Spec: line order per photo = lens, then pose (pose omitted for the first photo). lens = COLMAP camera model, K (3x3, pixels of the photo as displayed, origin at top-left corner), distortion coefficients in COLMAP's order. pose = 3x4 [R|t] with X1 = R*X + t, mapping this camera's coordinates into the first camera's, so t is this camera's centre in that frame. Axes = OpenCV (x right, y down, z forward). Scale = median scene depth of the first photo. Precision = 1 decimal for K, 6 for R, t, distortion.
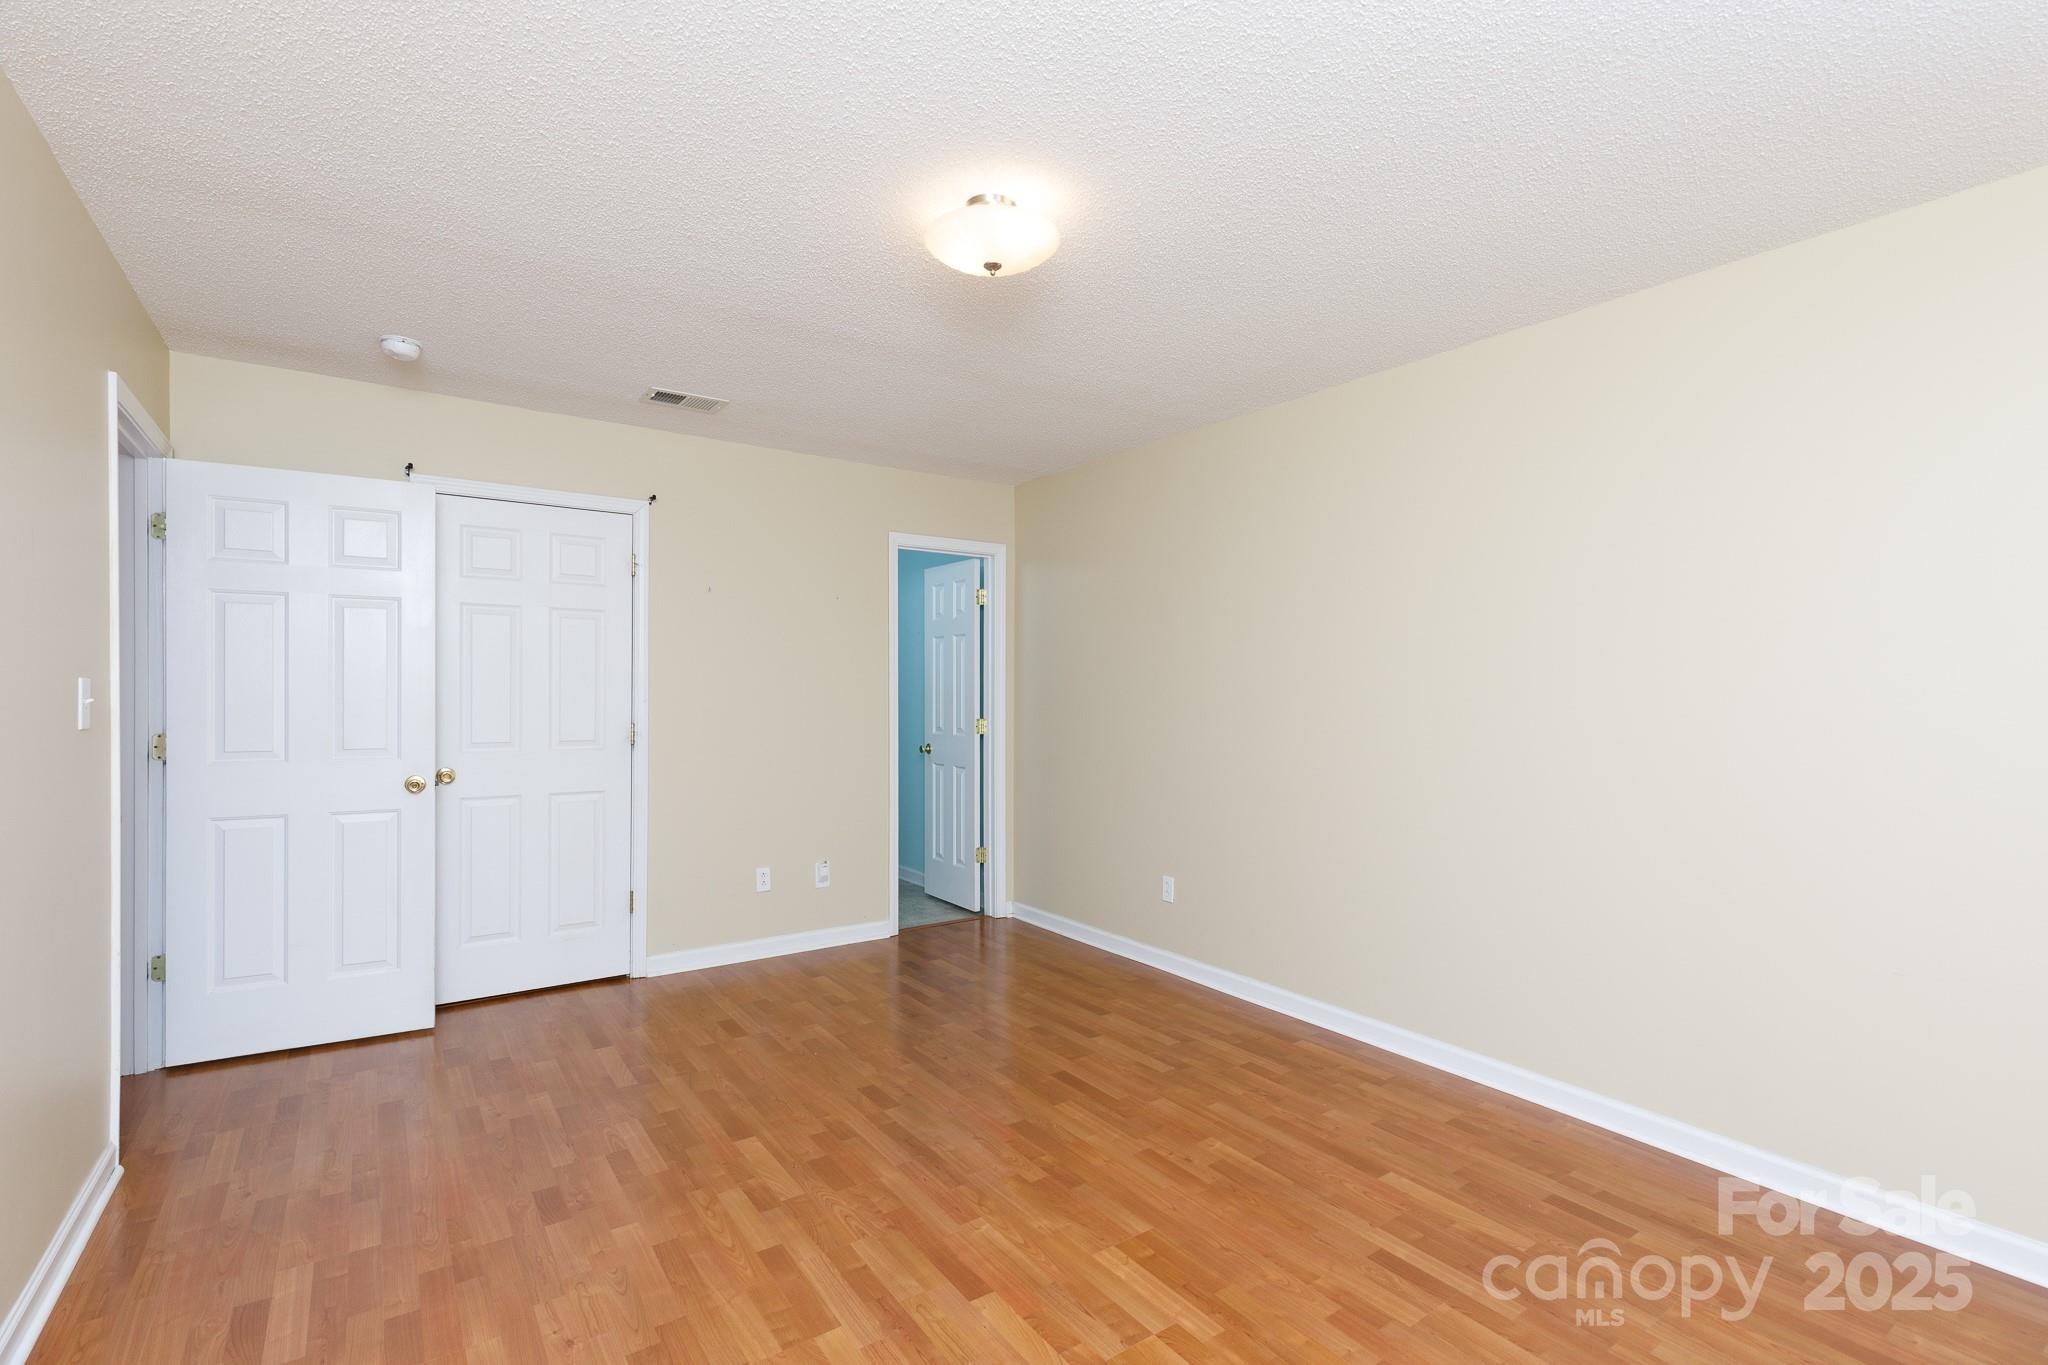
lens RADIAL K [[919.0, 0, 1024.0], [0, 919.0, 682.5], [0, 0, 1]] dist [0.003561, 0.000122]
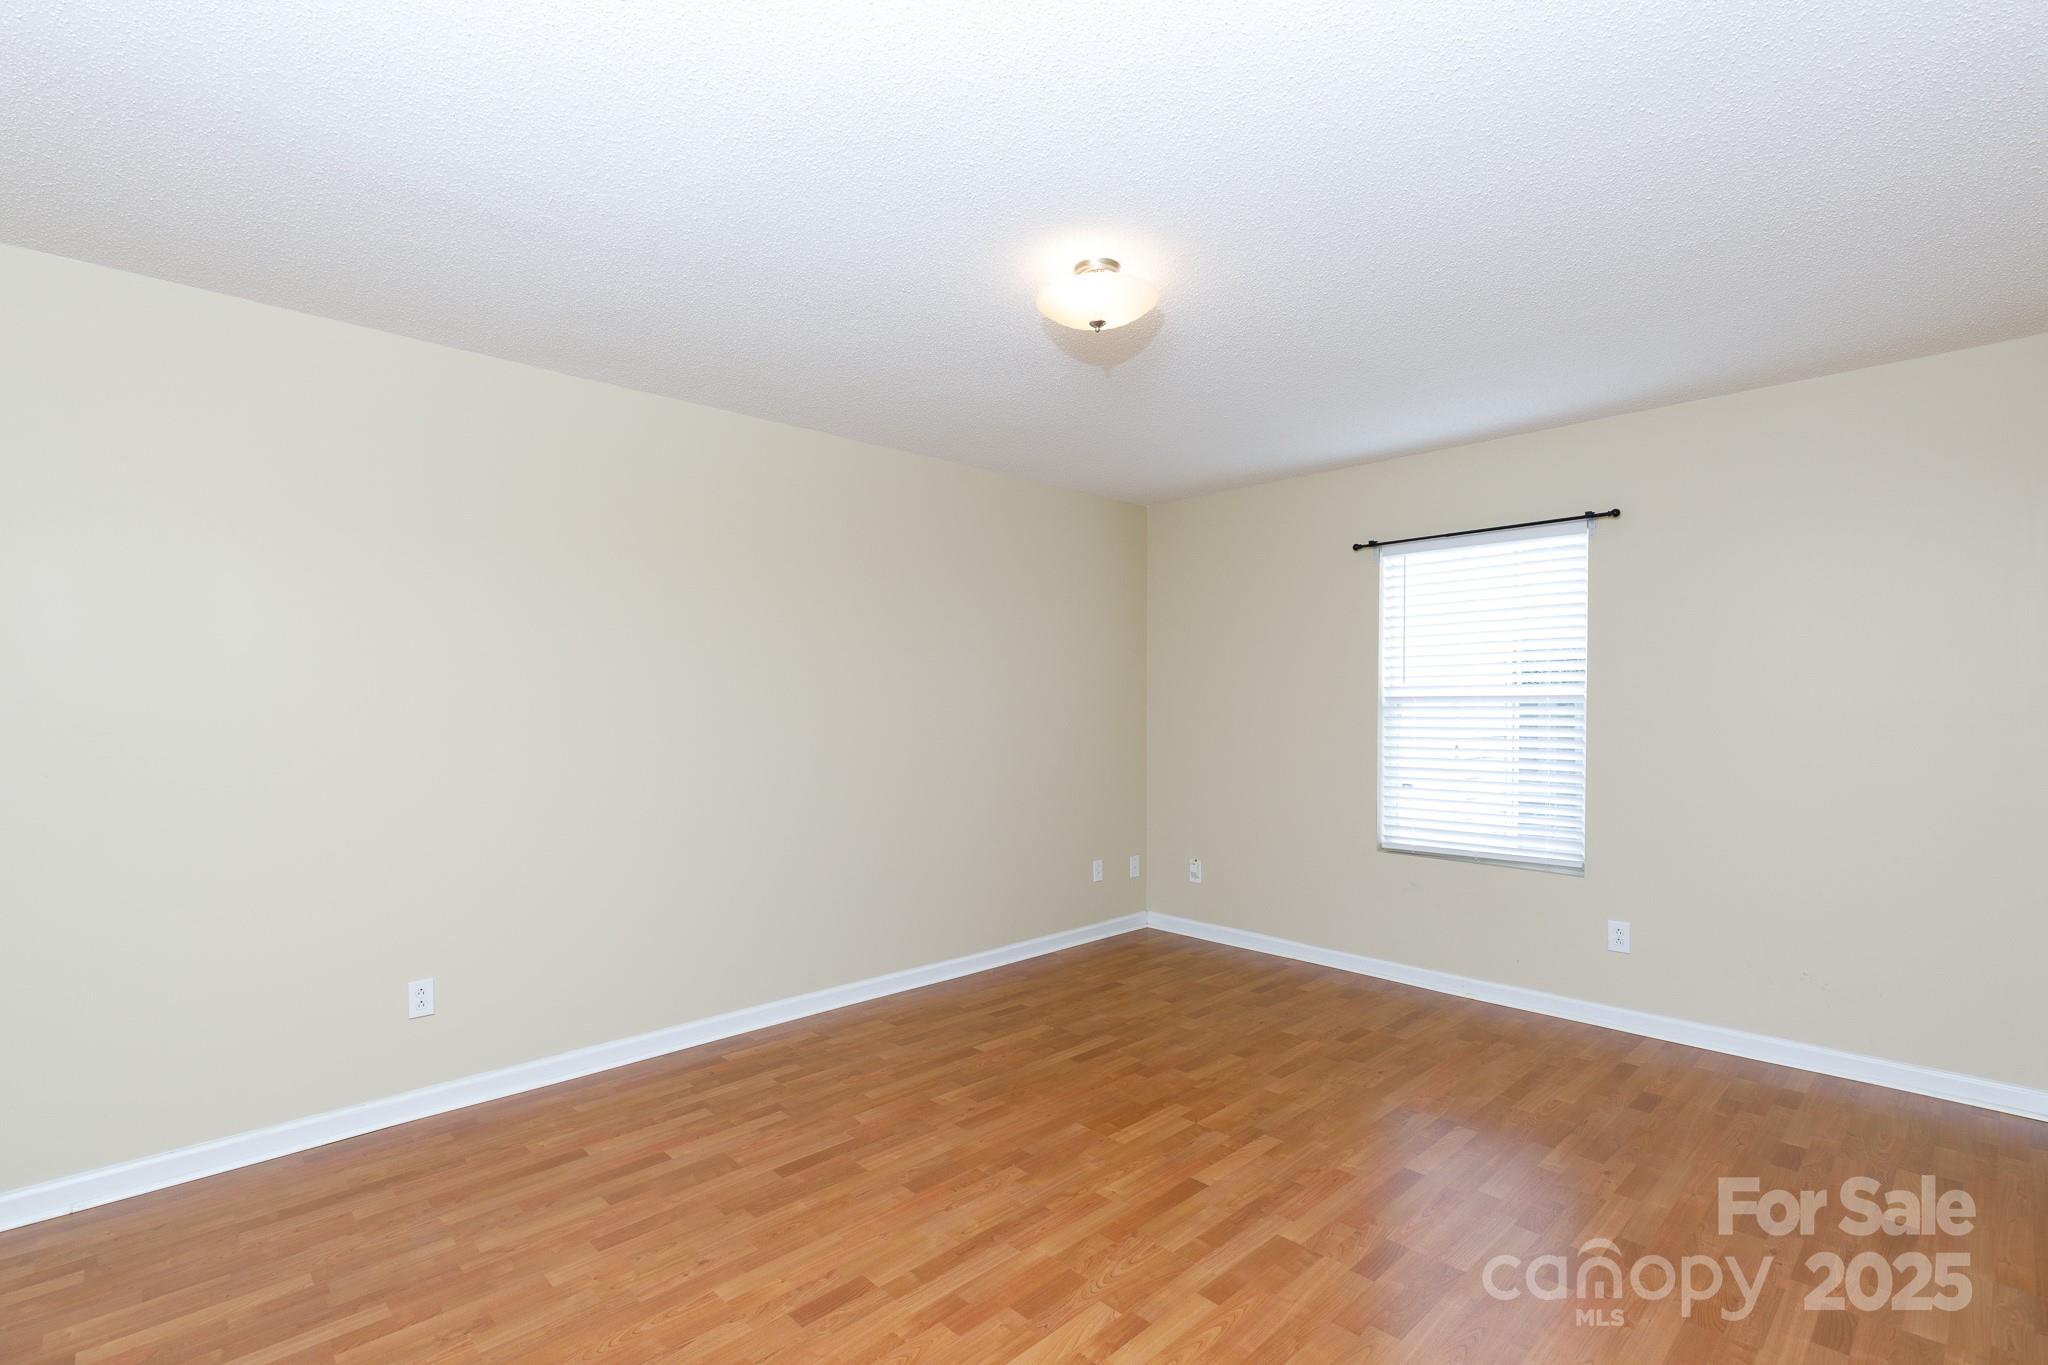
lens RADIAL K [[919.0, 0, 1024.0], [0, 919.0, 682.5], [0, 0, 1]] dist [0.003561, 0.000122]
pose [[-0.133716, 0.019516, 0.990828, -0.919924], [-0.005325, 0.999777, -0.020411, 0.002139], [-0.991005, -0.008005, -0.133582, 1.010840]]
